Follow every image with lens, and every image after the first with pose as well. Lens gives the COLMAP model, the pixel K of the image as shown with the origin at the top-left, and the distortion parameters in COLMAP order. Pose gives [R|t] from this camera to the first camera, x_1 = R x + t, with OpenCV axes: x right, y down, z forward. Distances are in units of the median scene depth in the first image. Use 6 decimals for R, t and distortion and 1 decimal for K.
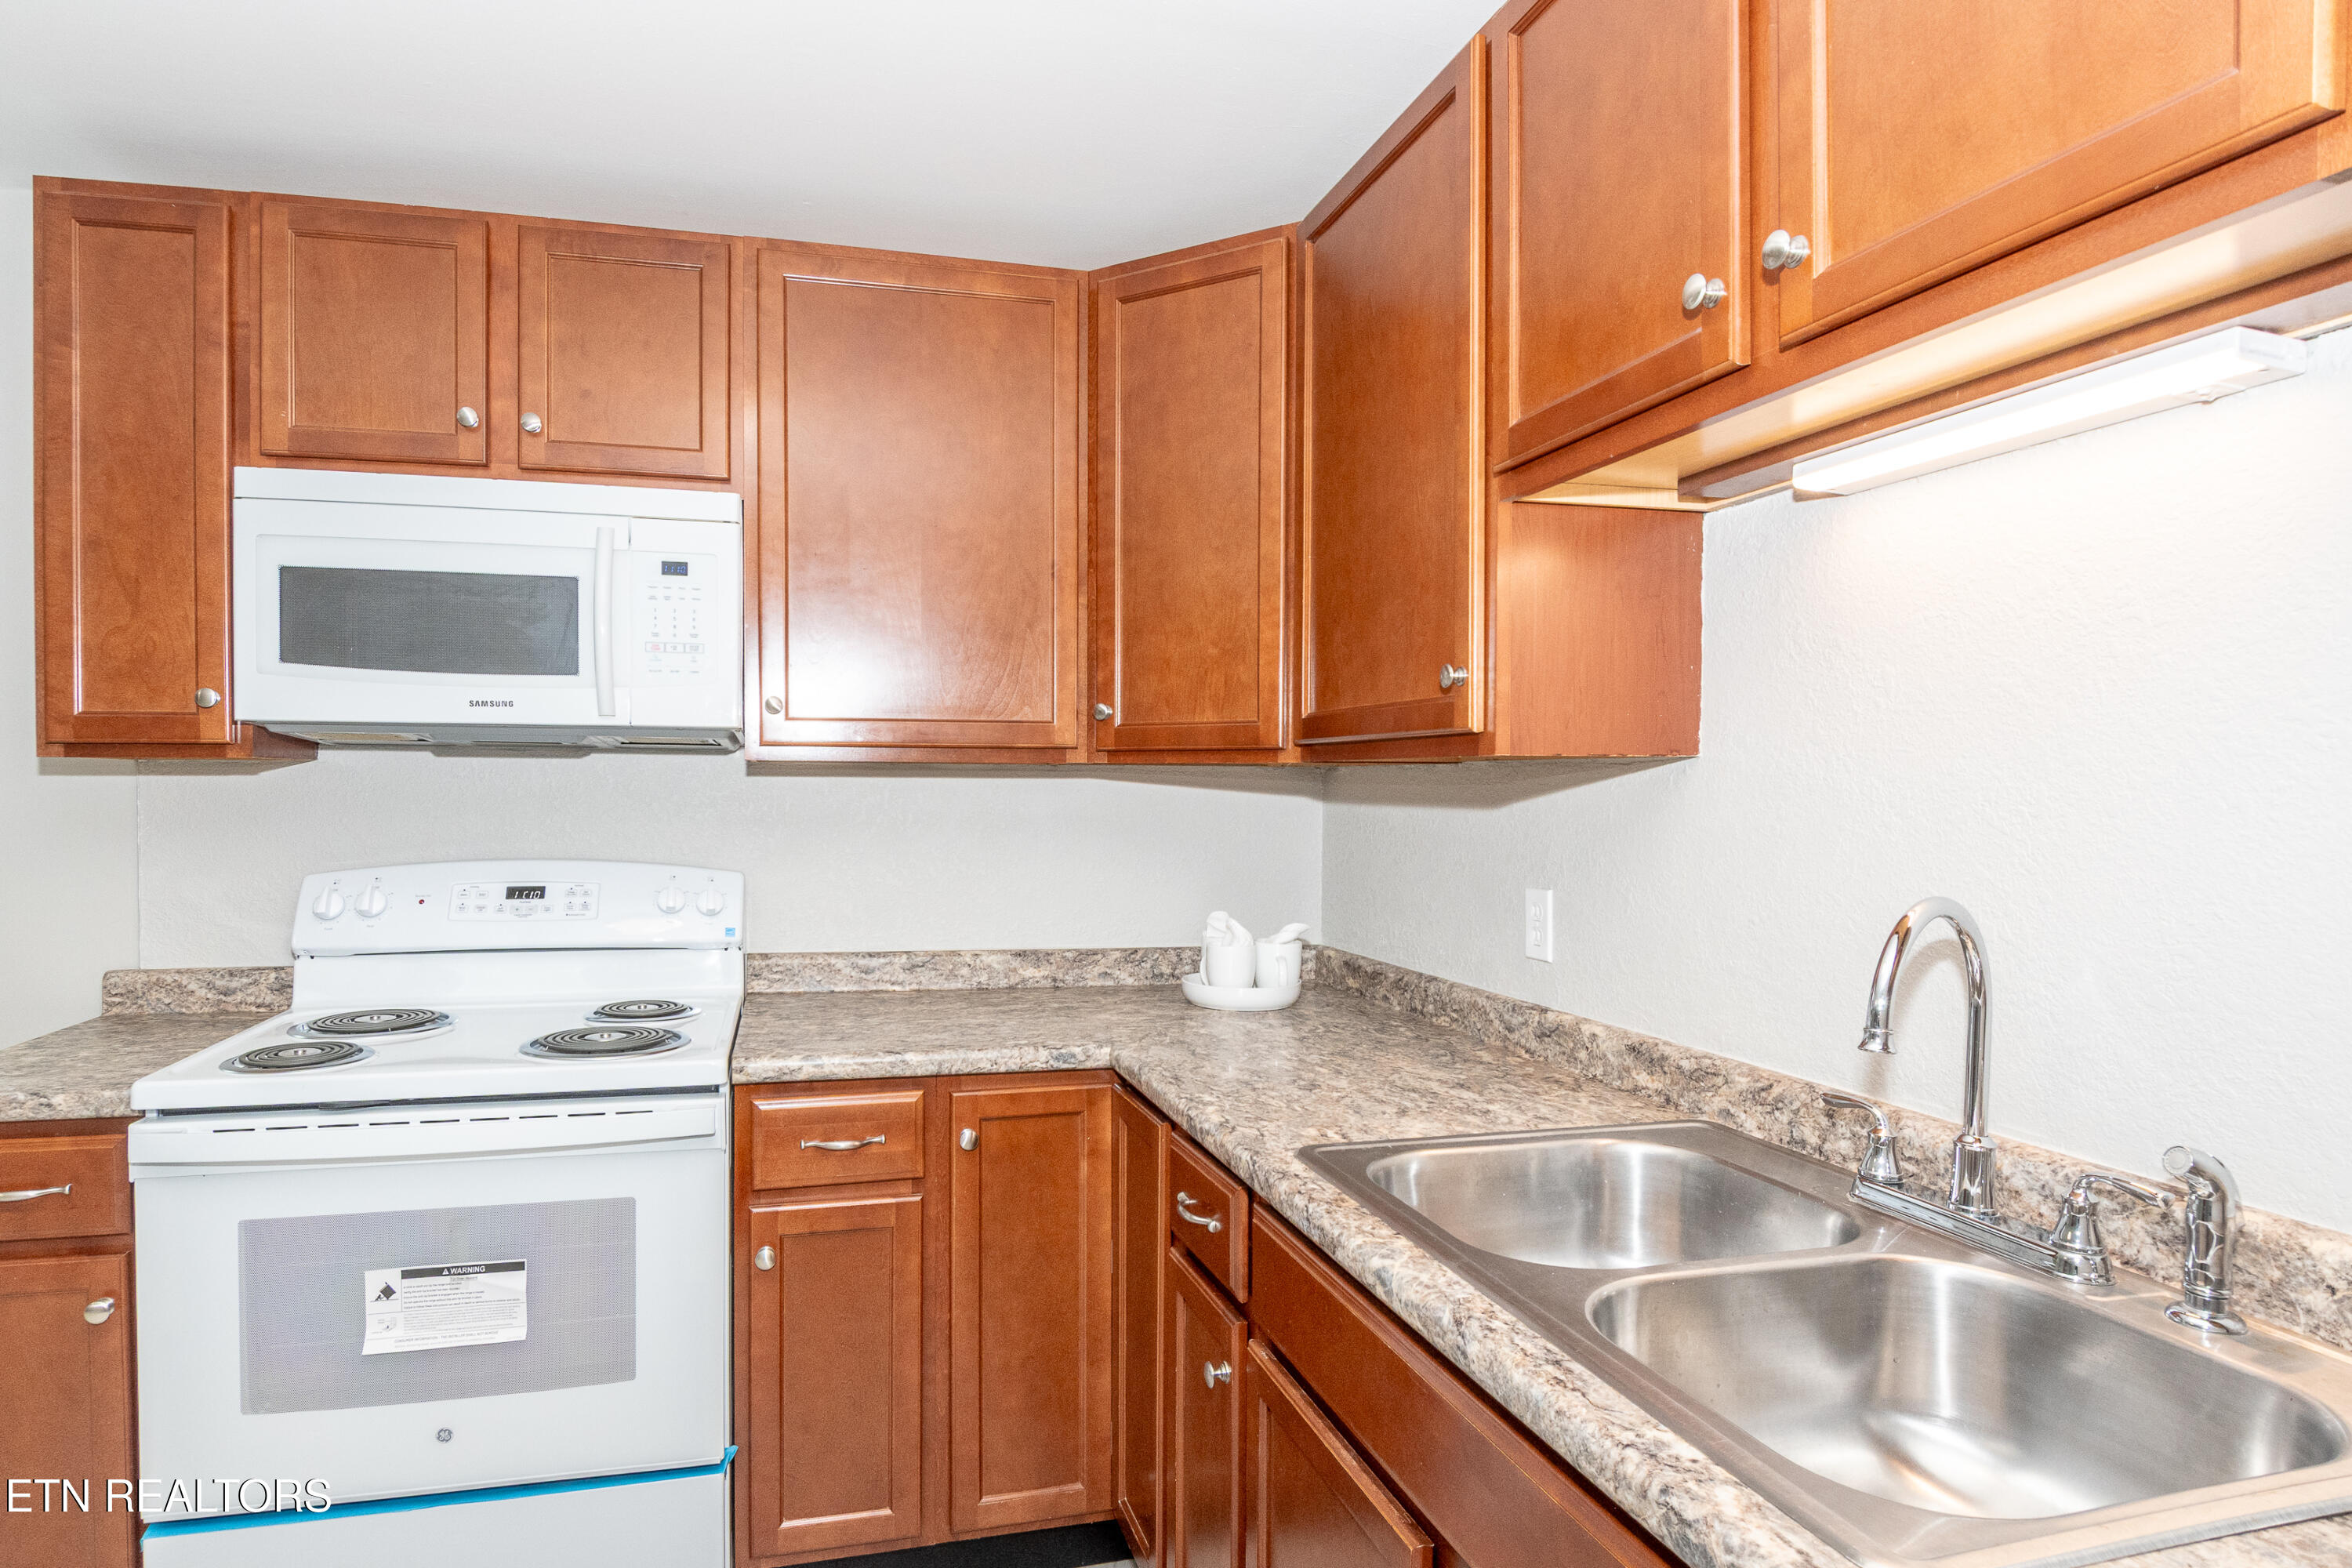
lens RADIAL K [[1273.9, 0, 1093.6], [0, 1273.9, 805.7], [0, 0, 1]] dist [-0.010988, -0.008093]
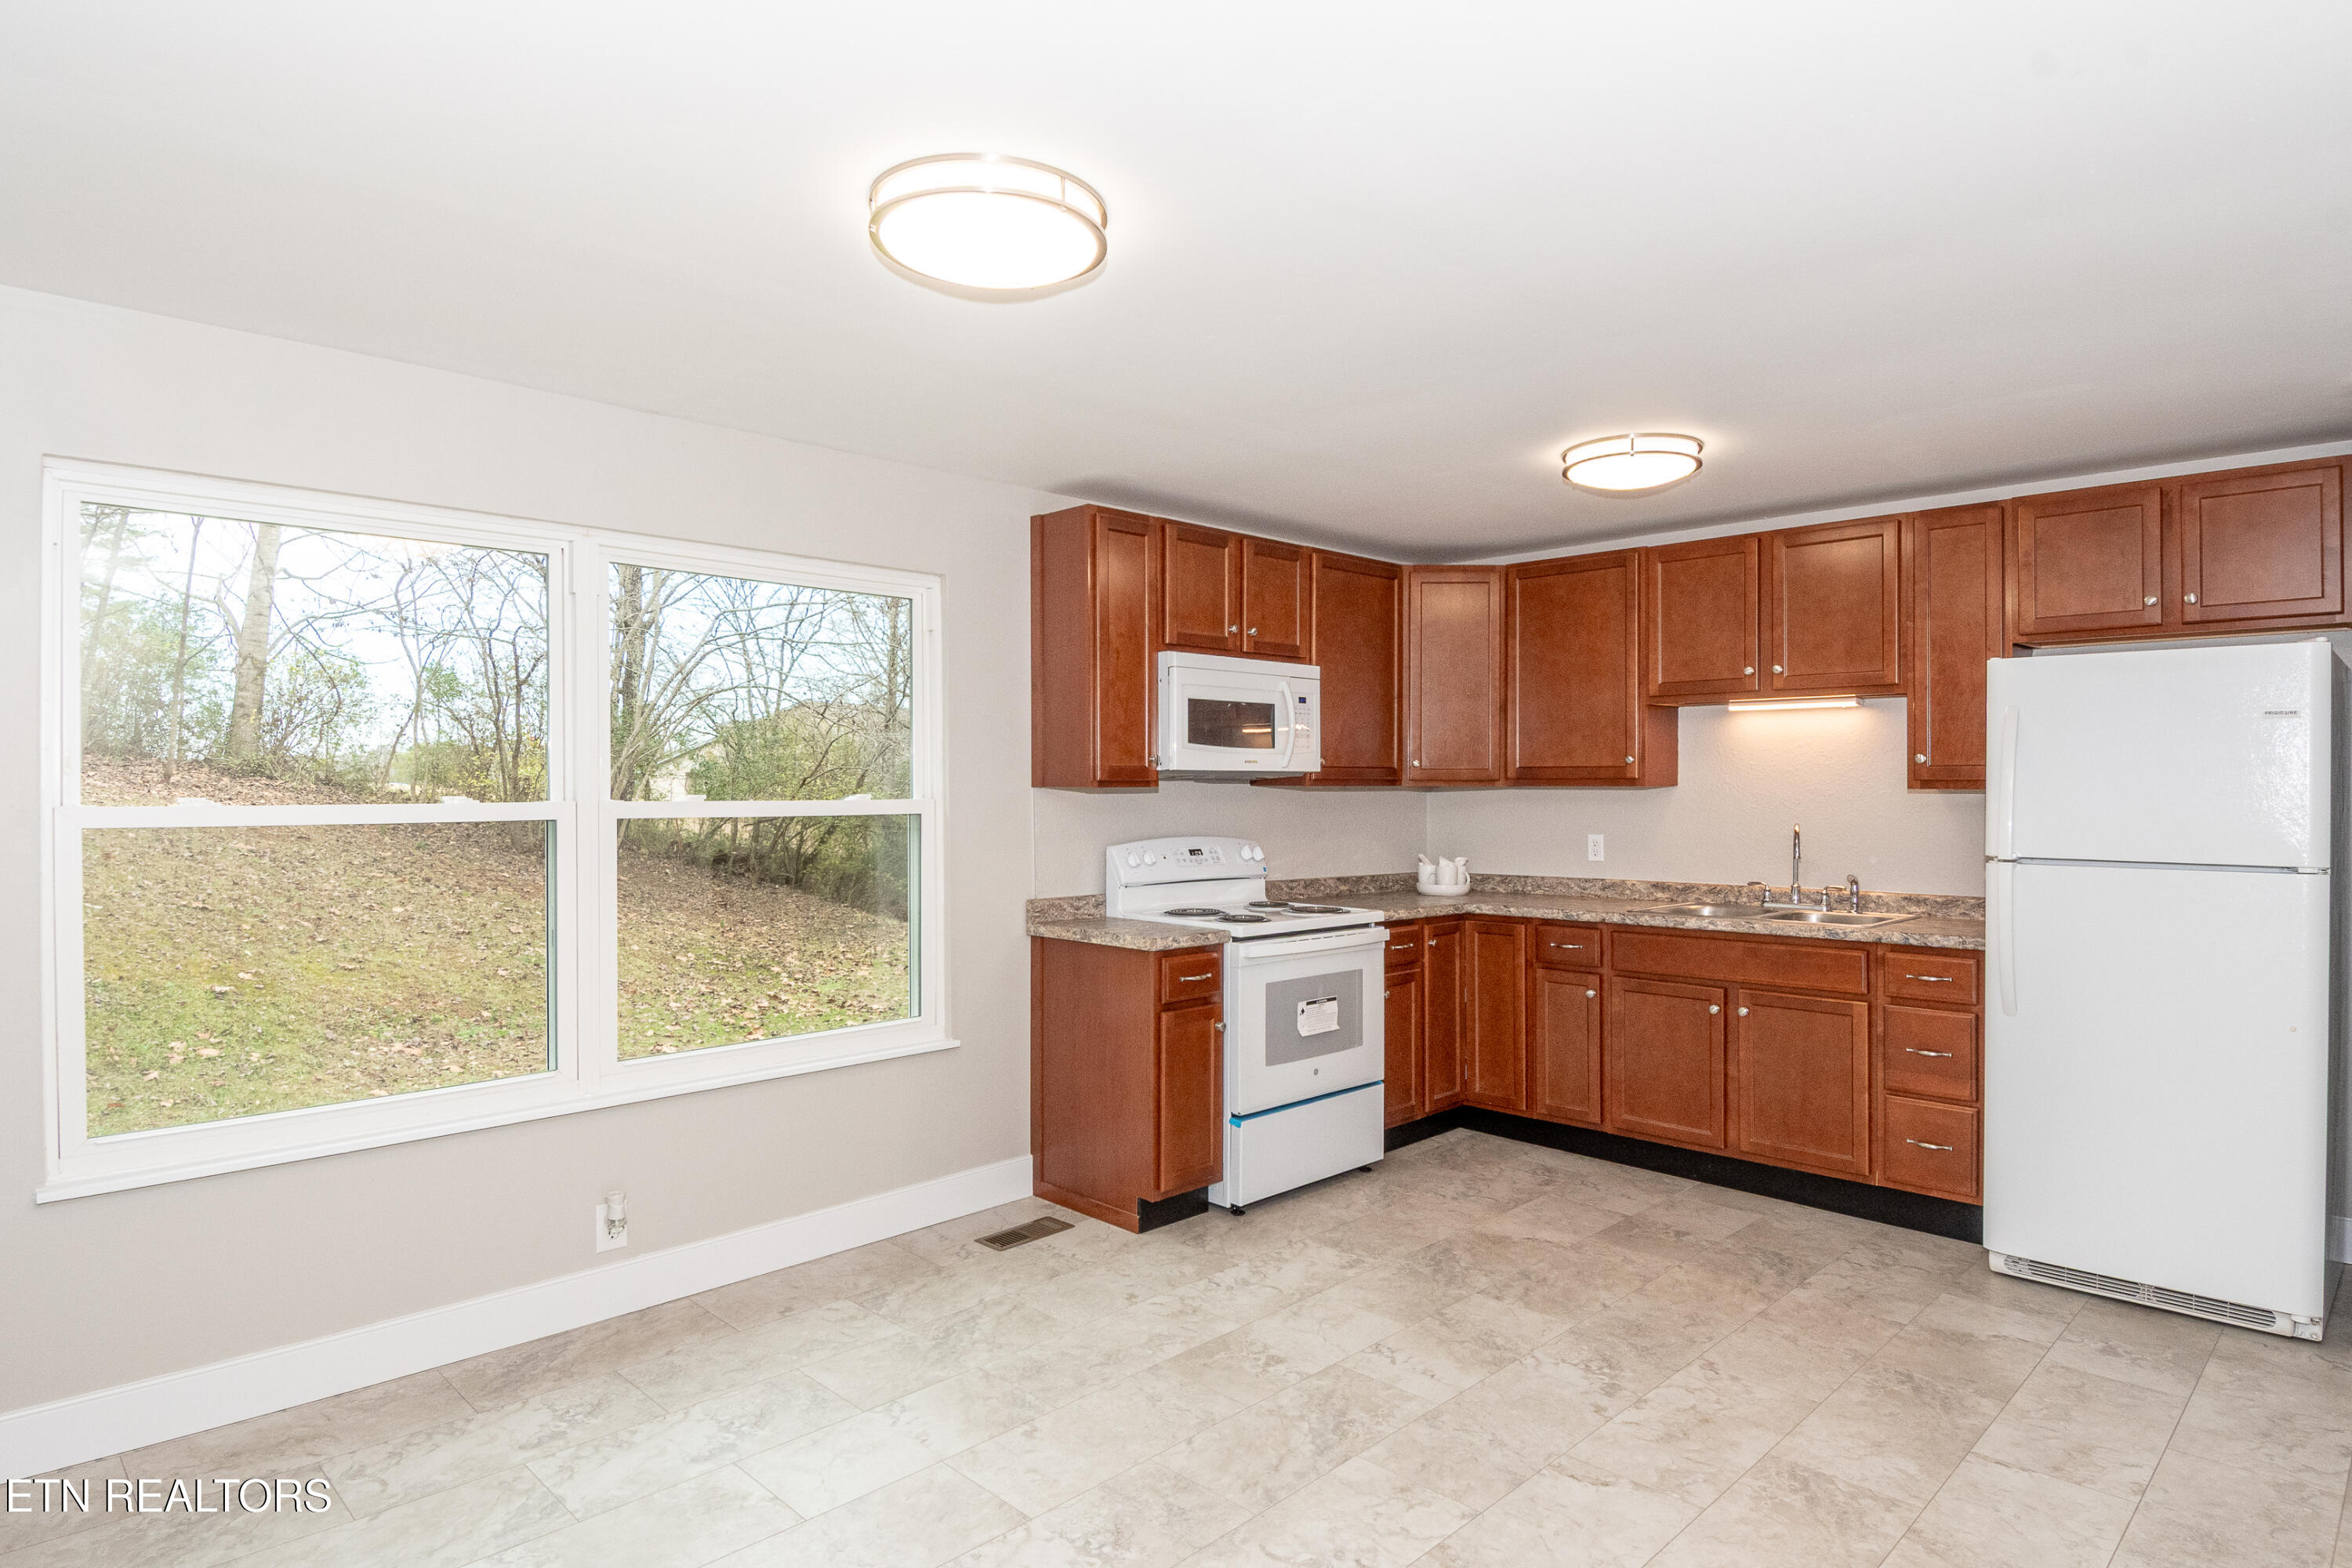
lens RADIAL K [[1276.9, 0, 1220.6], [0, 1276.9, 780.6], [0, 0, 1]] dist [0.002998, -0.020709]
pose [[0.855846, -0.001990, 0.517226, -1.716823], [0.013589, 0.999734, -0.018639, -0.007790], [-0.517052, 0.022981, 0.855646, -0.882260]]
